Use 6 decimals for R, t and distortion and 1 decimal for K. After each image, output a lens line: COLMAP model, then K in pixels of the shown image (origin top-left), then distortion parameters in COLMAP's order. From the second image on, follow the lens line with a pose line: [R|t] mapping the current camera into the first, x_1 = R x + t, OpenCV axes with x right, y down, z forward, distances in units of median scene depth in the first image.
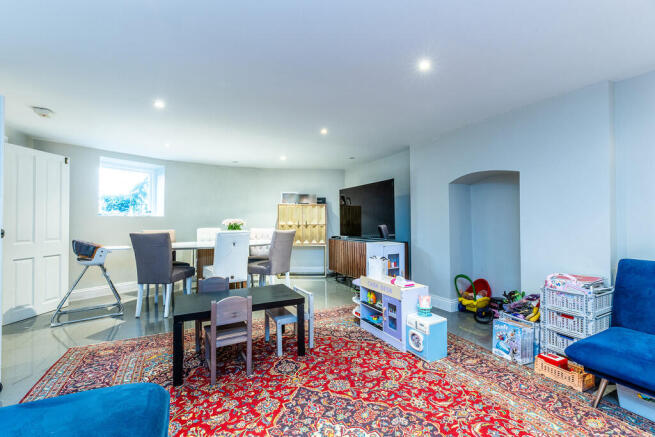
lens RADIAL K [[278.5, 0, 327.4], [0, 278.5, 211.5], [0, 0, 1]] dist [-0.000847, -0.000133]
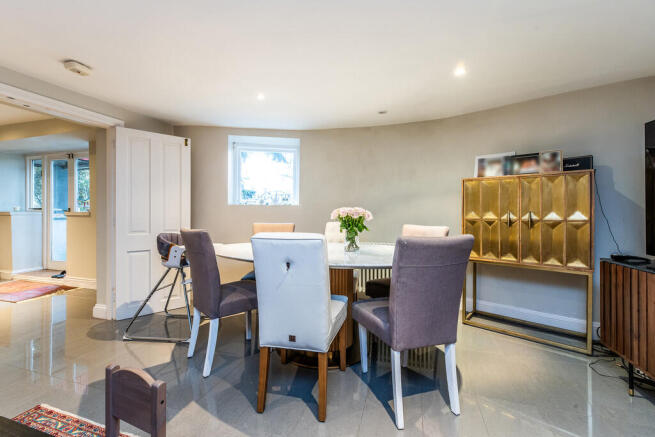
lens RADIAL K [[278.5, 0, 327.4], [0, 278.5, 211.5], [0, 0, 1]] dist [-0.000847, -0.000133]
pose [[0.714226, 0.003931, -0.699904, 0.004050], [0.016840, 0.999598, 0.022798, 0.021645], [0.699712, -0.028069, 0.713873, 0.593702]]
